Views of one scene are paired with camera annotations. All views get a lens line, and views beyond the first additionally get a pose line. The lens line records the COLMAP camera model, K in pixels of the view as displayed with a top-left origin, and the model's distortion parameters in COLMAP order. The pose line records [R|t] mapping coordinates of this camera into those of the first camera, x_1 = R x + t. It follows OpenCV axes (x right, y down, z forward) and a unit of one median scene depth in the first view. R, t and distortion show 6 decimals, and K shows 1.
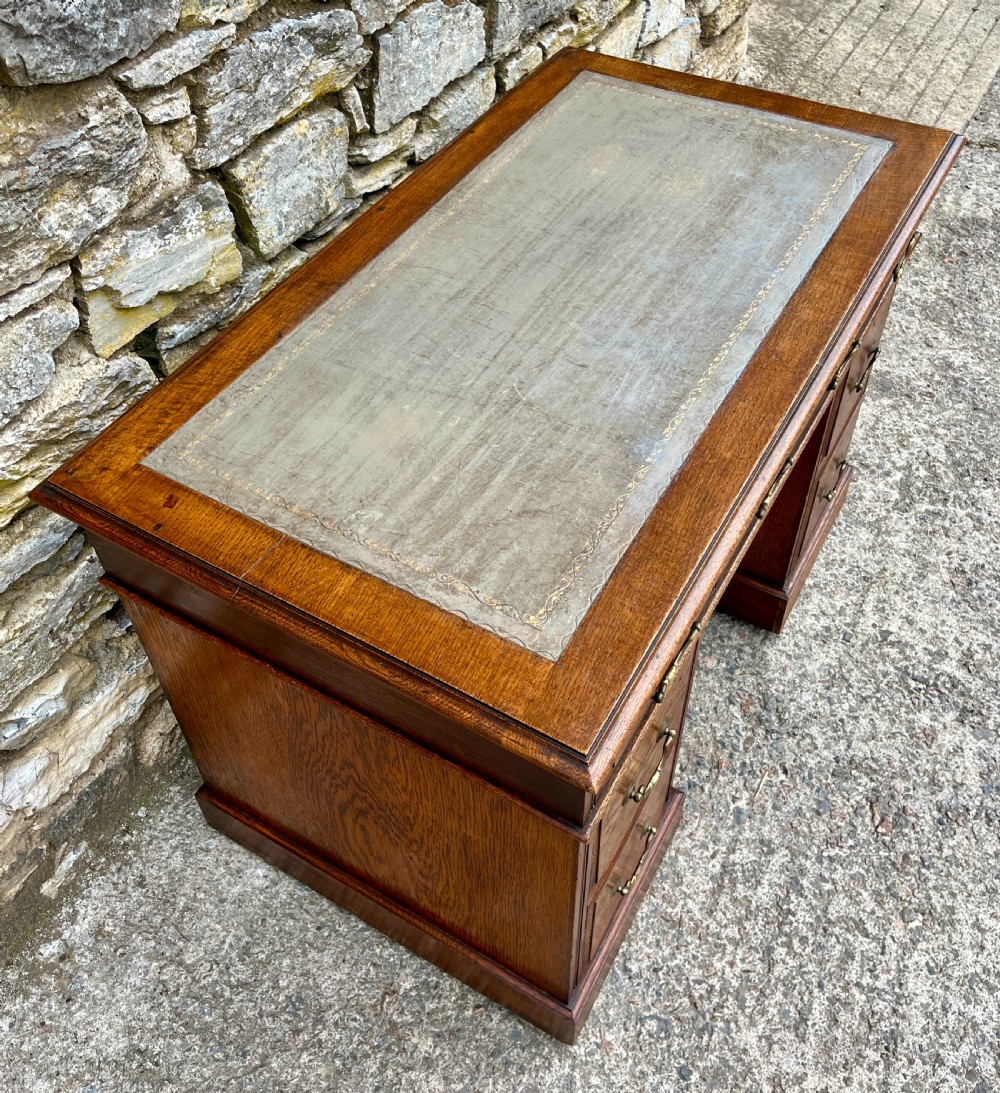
lens RADIAL K [[1043.9, 0, 488.3], [0, 1043.9, 479.7], [0, 0, 1]] dist [0.028418, 0.000000]
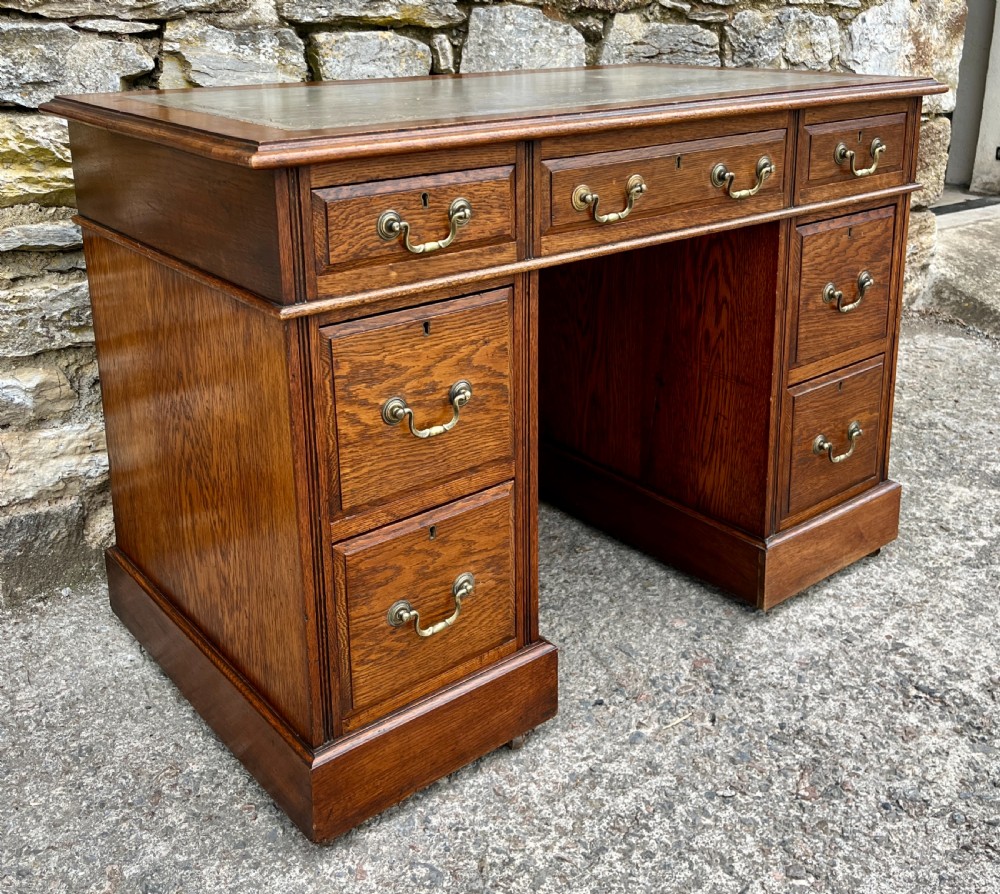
lens RADIAL K [[1077.2, 0, 510.7], [0, 1077.2, 309.6], [0, 0, 1]] dist [0.034700, 0.000000]
pose [[0.936163, 0.120269, -0.330355, 0.428953], [-0.269422, 0.849093, -0.454371, 0.495220], [0.225855, 0.514371, 0.827292, 0.097296]]
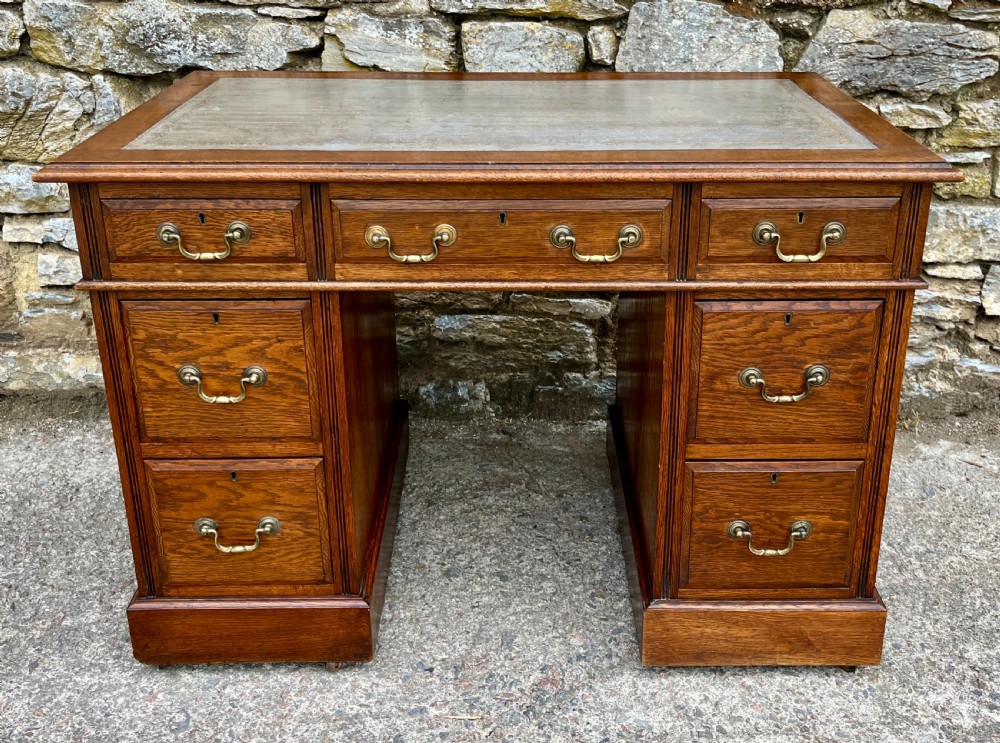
lens RADIAL K [[1024.4, 0, 522.1], [0, 1024.4, 270.0], [0, 0, 1]] dist [0.025753, 0.000000]
pose [[0.516407, 0.340650, -0.785673, 0.961421], [-0.633228, 0.769550, -0.082548, 0.037944], [0.576494, 0.540139, 0.613110, 0.307633]]
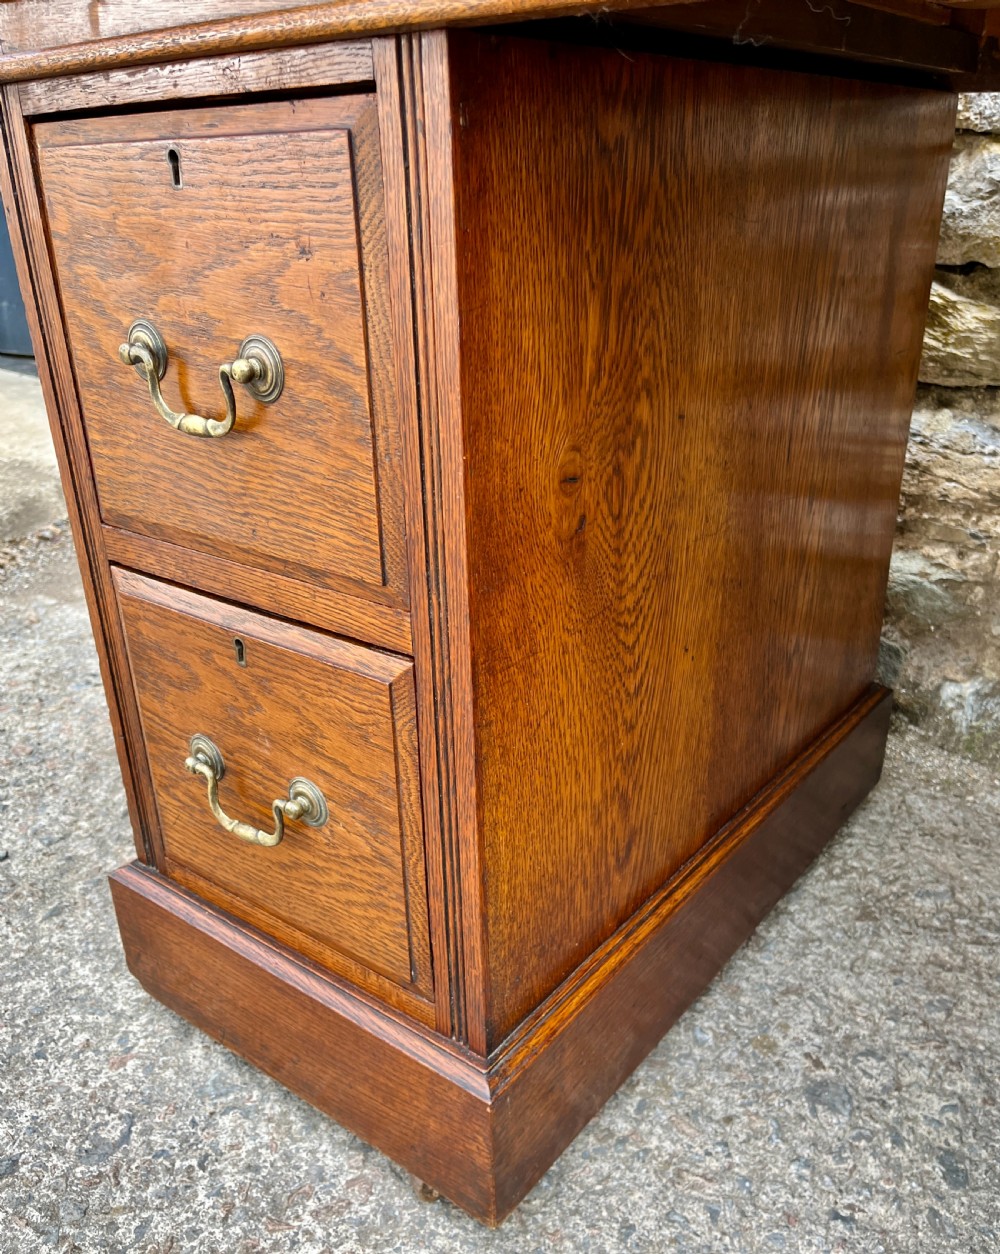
lens RADIAL K [[1059.7, 0, 505.6], [0, 1059.7, 681.0], [0, 0, 1]] dist [0.072662, -0.100262]
pose [[-0.126873, 0.453525, -0.882167, 0.467292], [-0.705992, 0.583430, 0.401479, 0.056102], [0.696763, 0.673739, 0.246163, 0.831533]]
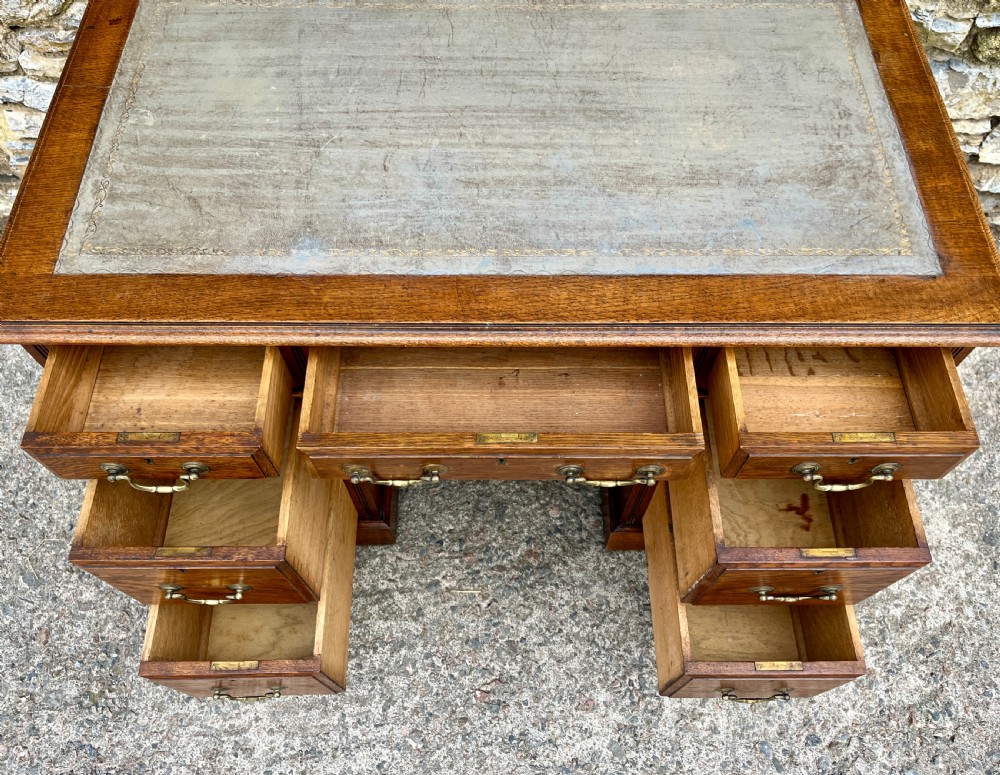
lens RADIAL K [[796.4, 0, 498.6], [0, 796.4, 396.7], [0, 0, 1]] dist [0.052845, -0.064586]
pose [[0.514384, 0.772911, -0.371506, 0.502513], [-0.636349, 0.634424, 0.438823, -0.310690], [0.574864, 0.010684, 0.818179, 0.300980]]
